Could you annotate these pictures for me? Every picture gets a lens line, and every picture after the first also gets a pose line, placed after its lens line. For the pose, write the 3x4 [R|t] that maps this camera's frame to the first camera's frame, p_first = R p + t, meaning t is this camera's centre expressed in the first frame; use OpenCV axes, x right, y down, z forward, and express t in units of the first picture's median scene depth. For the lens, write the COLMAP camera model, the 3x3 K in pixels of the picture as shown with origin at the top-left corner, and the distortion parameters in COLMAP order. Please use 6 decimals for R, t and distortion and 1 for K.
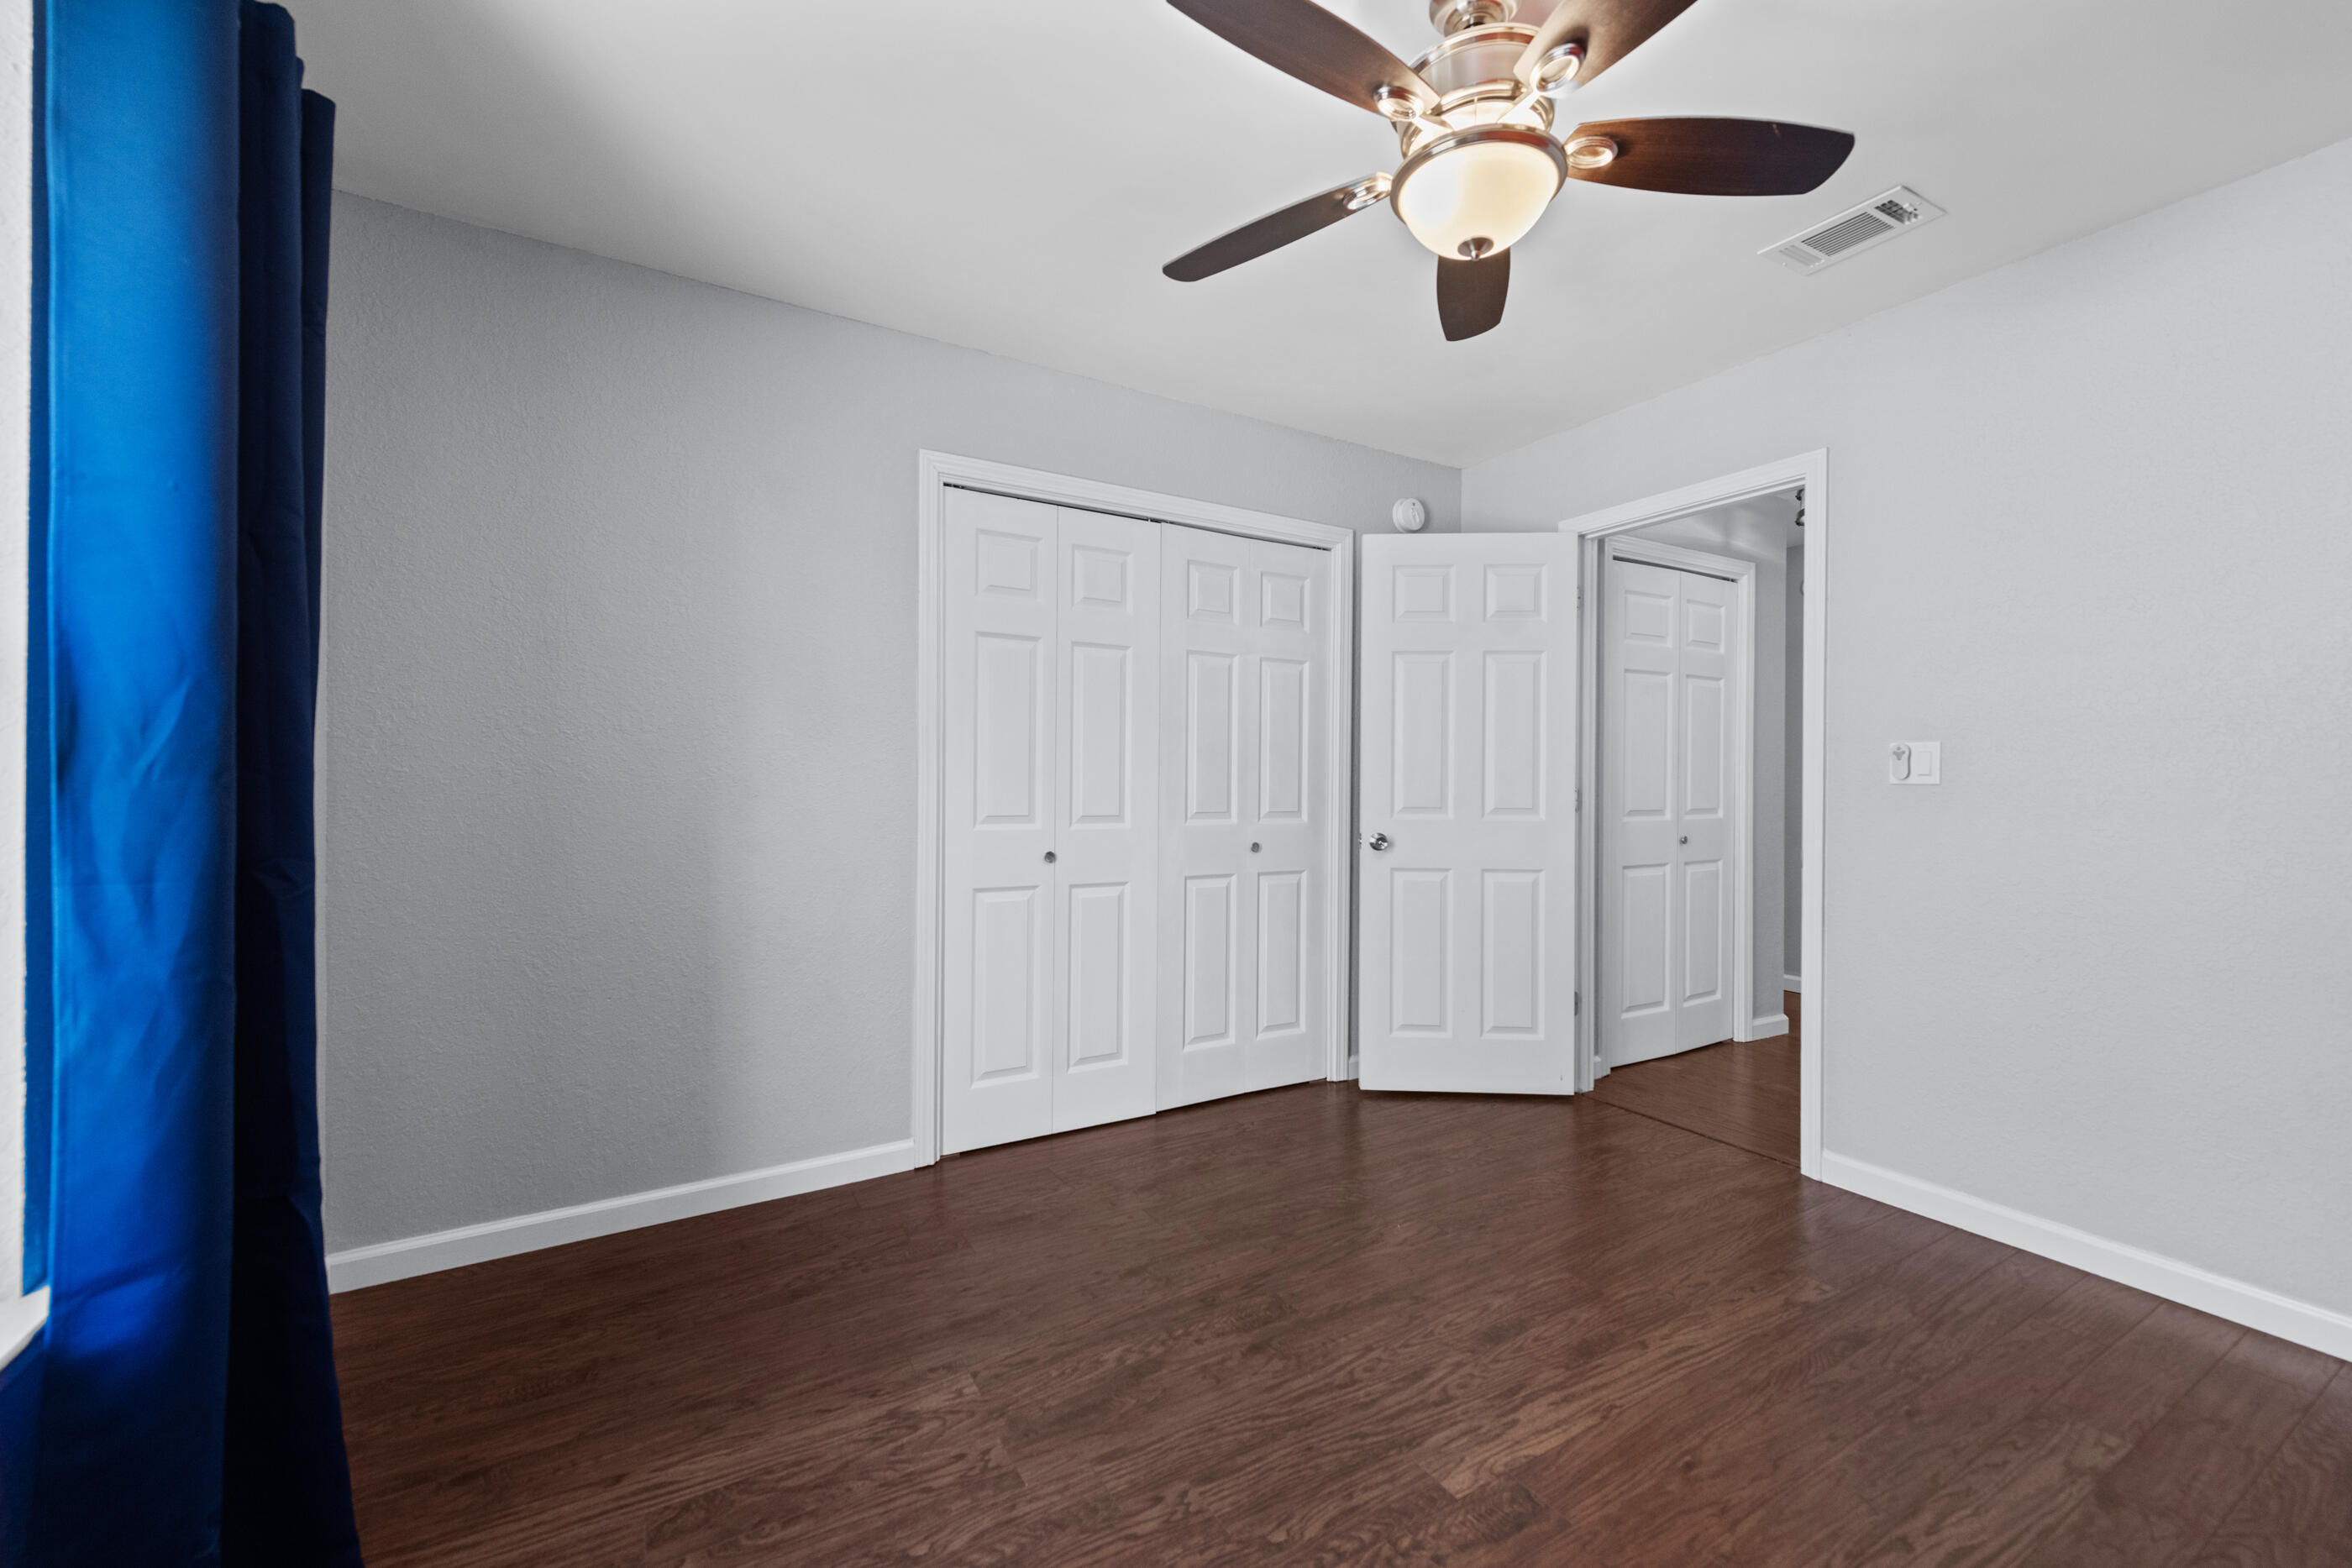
lens RADIAL K [[953.8, 0, 1168.4], [0, 953.8, 779.9], [0, 0, 1]] dist [0.017485, -0.001941]
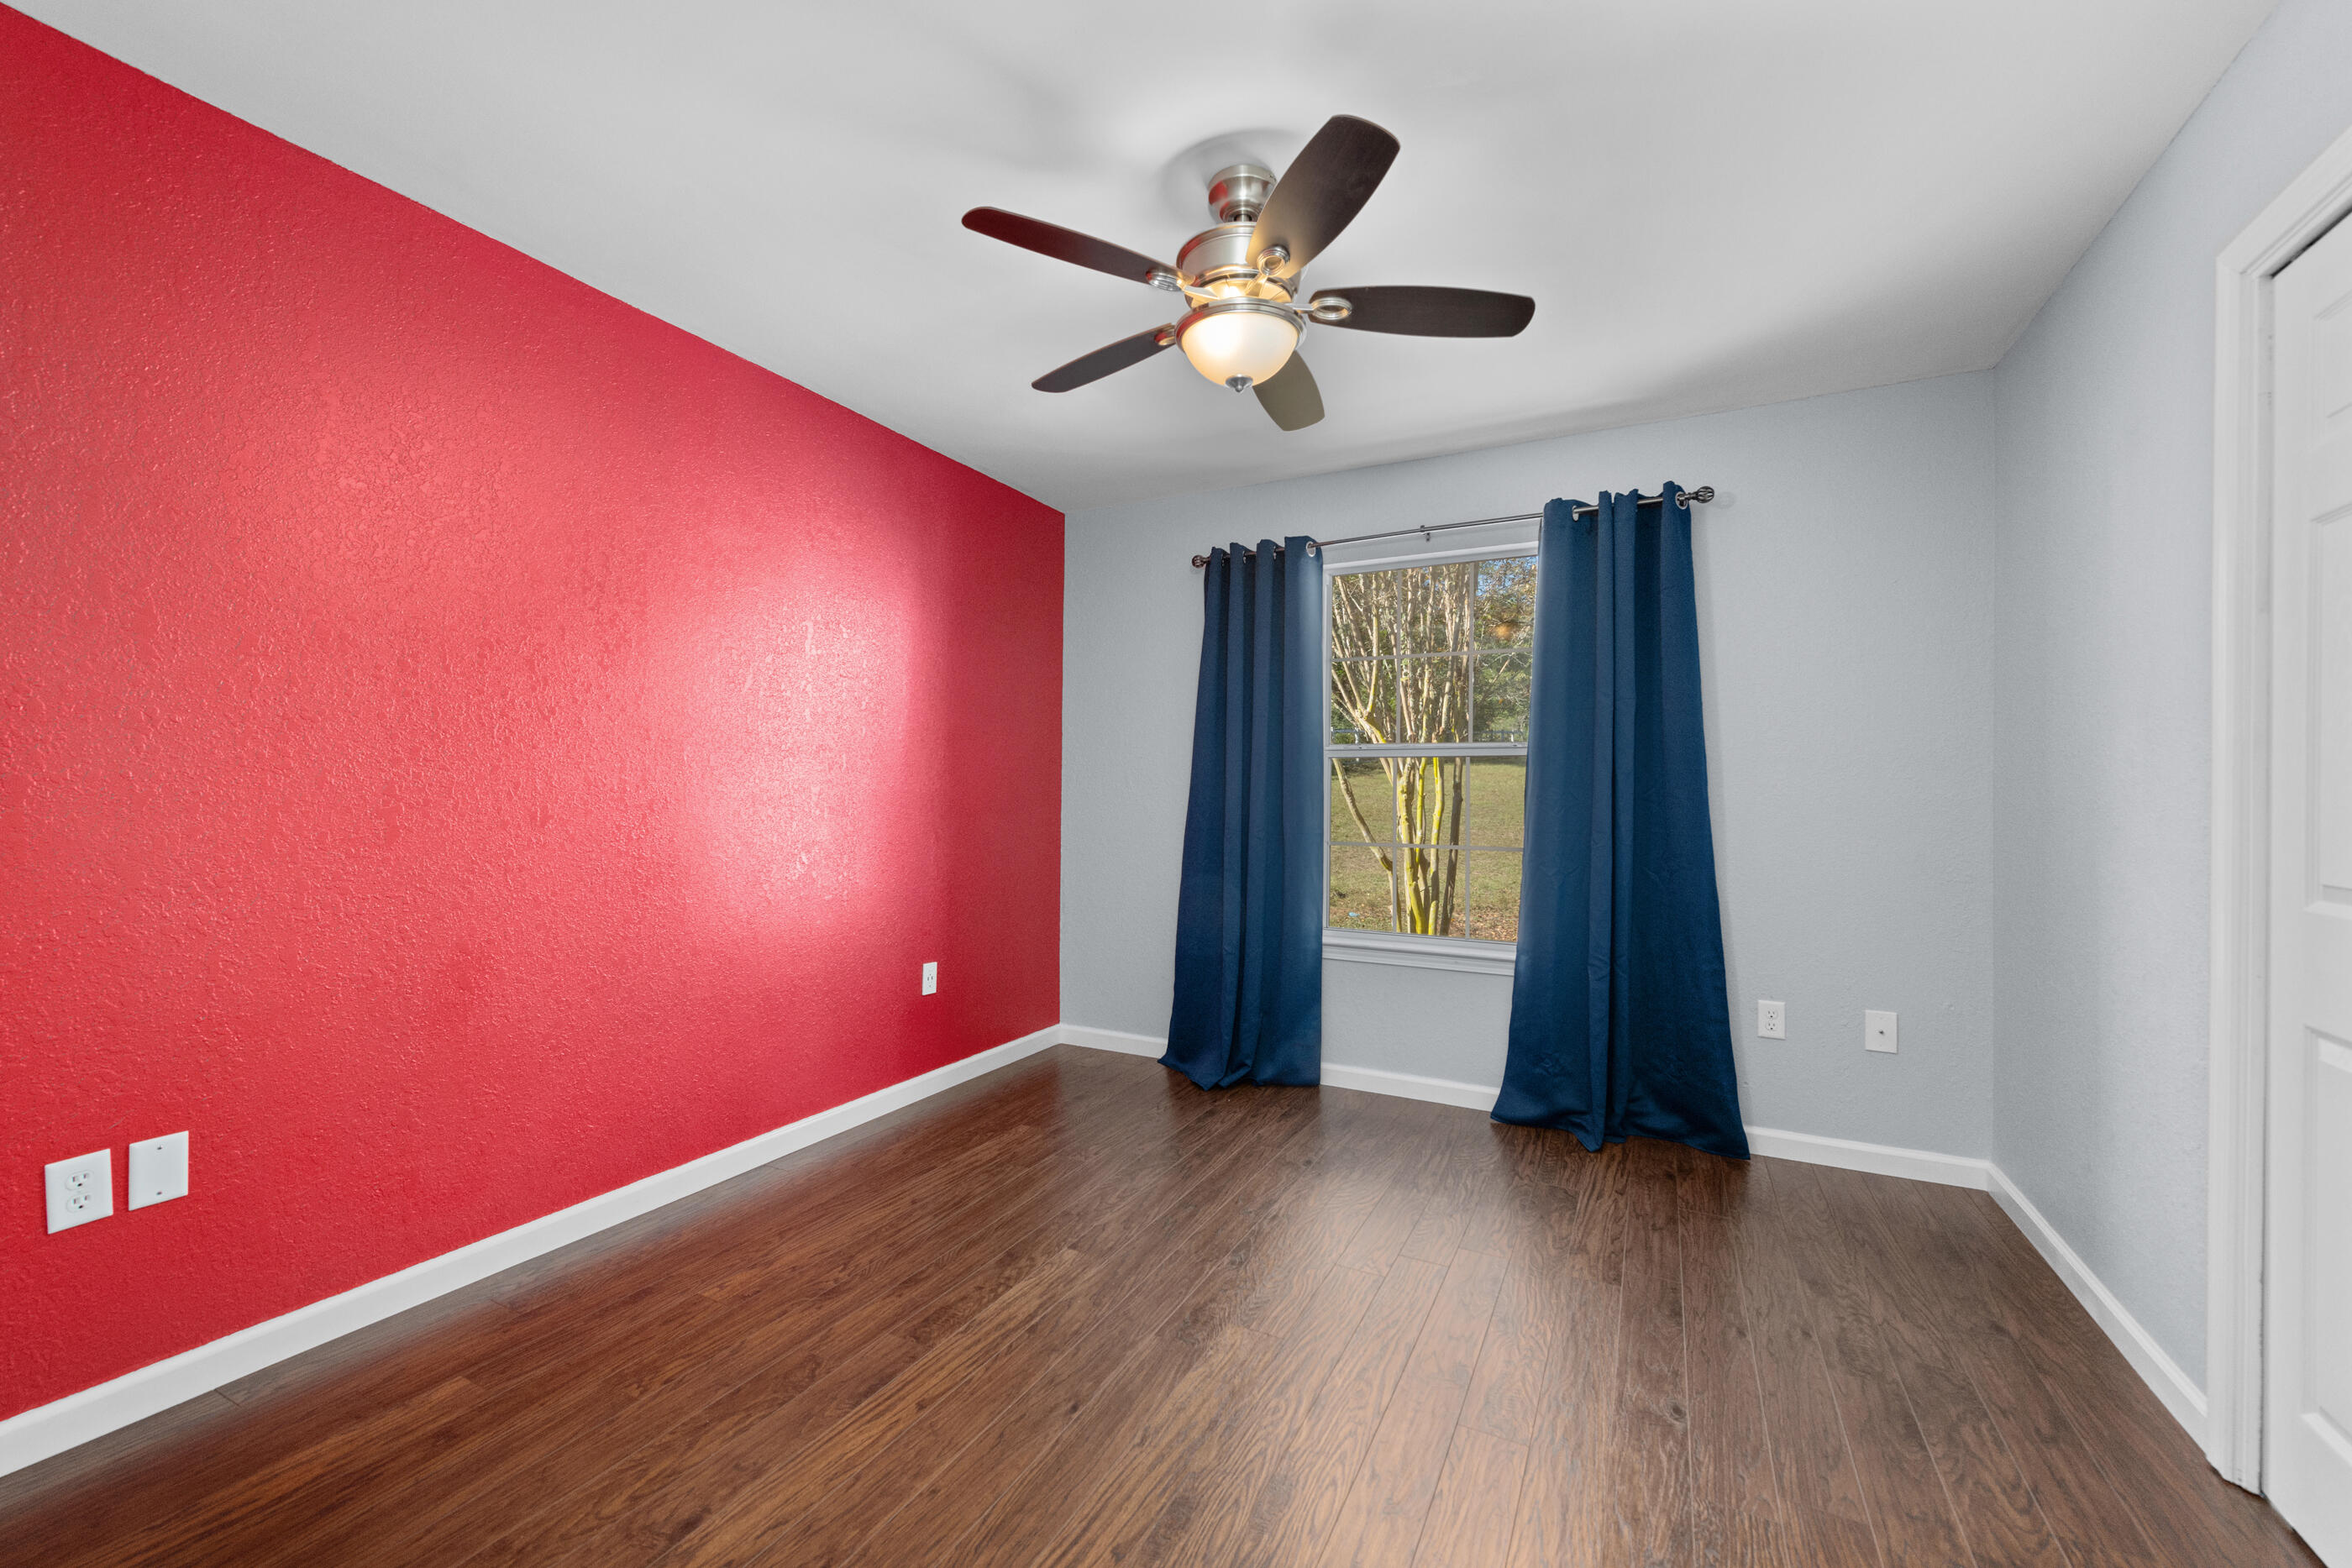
lens RADIAL K [[953.8, 0, 1174.9], [0, 953.8, 792.6], [0, 0, 1]] dist [0.017485, -0.001941]
pose [[-0.851667, -0.016810, -0.523814, 0.951191], [-0.014818, 0.999858, -0.007994, 0.009545], [0.523875, 0.000953, -0.851795, 1.845647]]
